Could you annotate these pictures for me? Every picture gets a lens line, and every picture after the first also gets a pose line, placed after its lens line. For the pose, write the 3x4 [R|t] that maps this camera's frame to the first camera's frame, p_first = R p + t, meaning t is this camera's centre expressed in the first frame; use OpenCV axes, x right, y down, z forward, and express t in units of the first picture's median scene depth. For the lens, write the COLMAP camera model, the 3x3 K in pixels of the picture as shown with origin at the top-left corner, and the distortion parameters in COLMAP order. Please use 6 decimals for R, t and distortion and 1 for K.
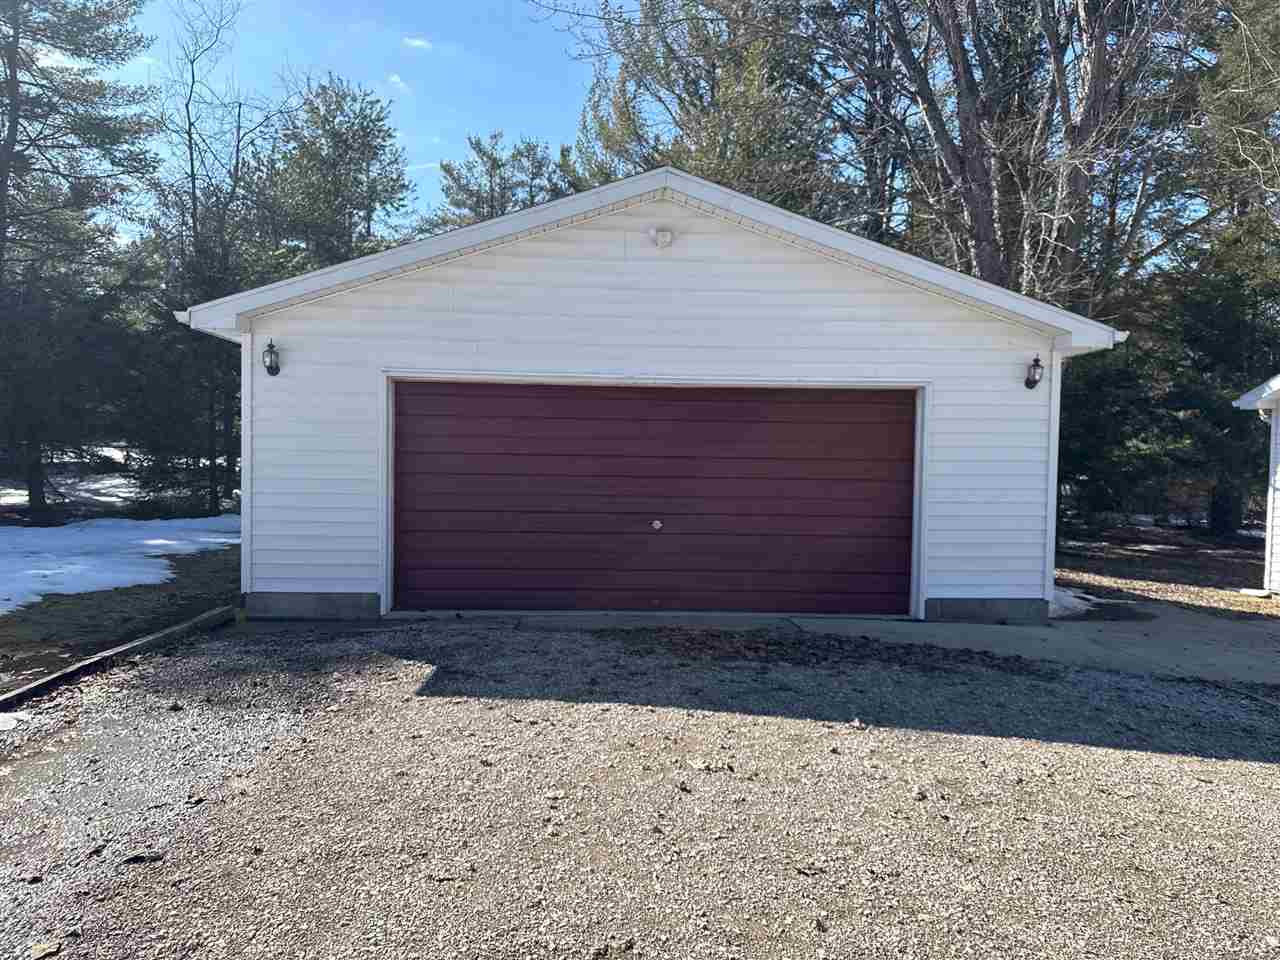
lens RADIAL K [[887.5, 0, 638.1], [0, 887.5, 480.1], [0, 0, 1]] dist [0.034730, -0.065326]
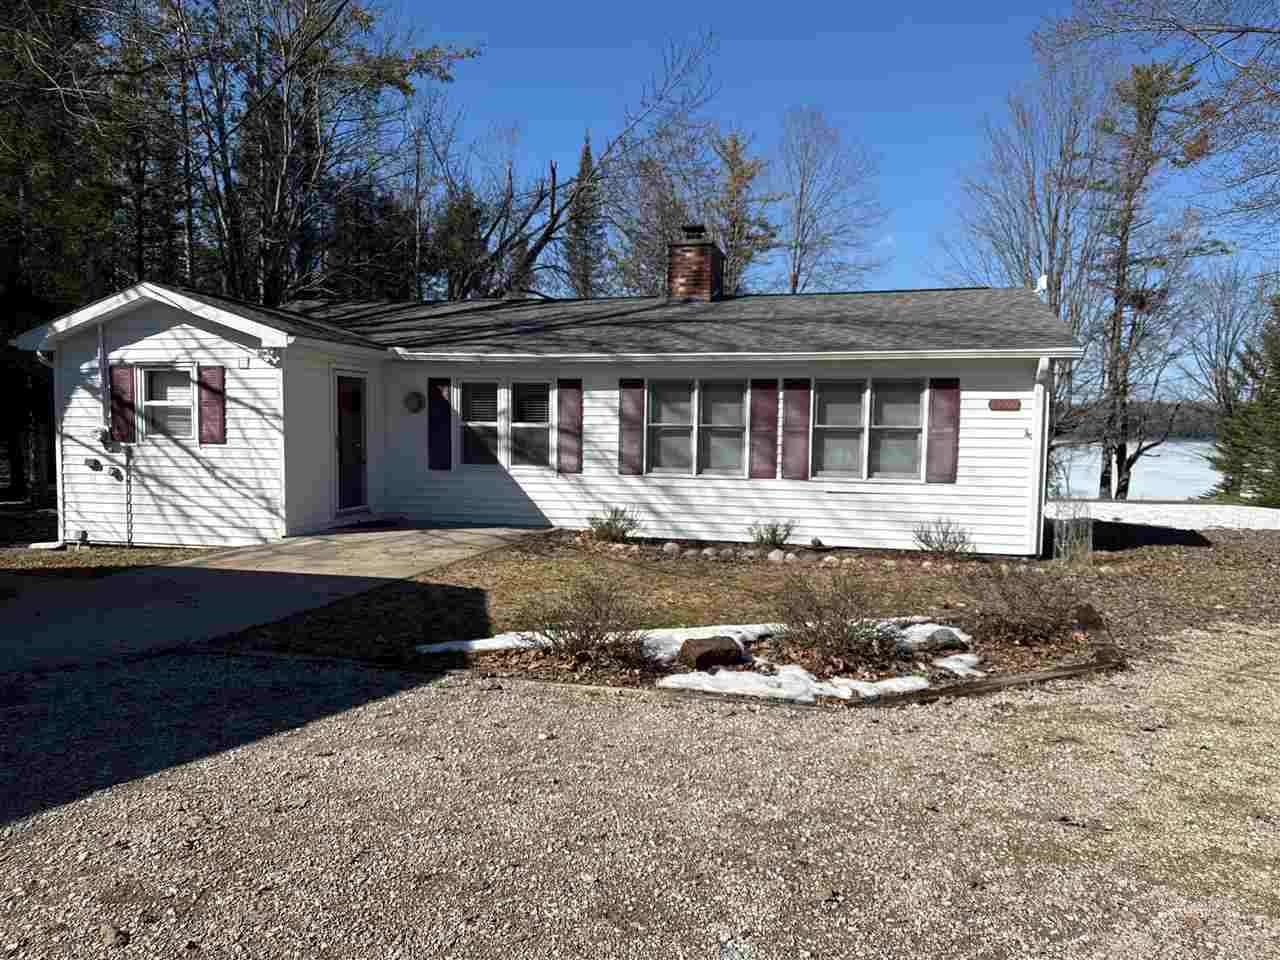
lens RADIAL K [[887.5, 0, 637.2], [0, 887.5, 482.5], [0, 0, 1]] dist [0.034730, -0.065326]
pose [[0.251498, -0.072312, 0.965153, -0.152401], [0.008190, 0.997328, 0.072589, -0.011470], [-0.967823, -0.010351, 0.251419, 0.412095]]
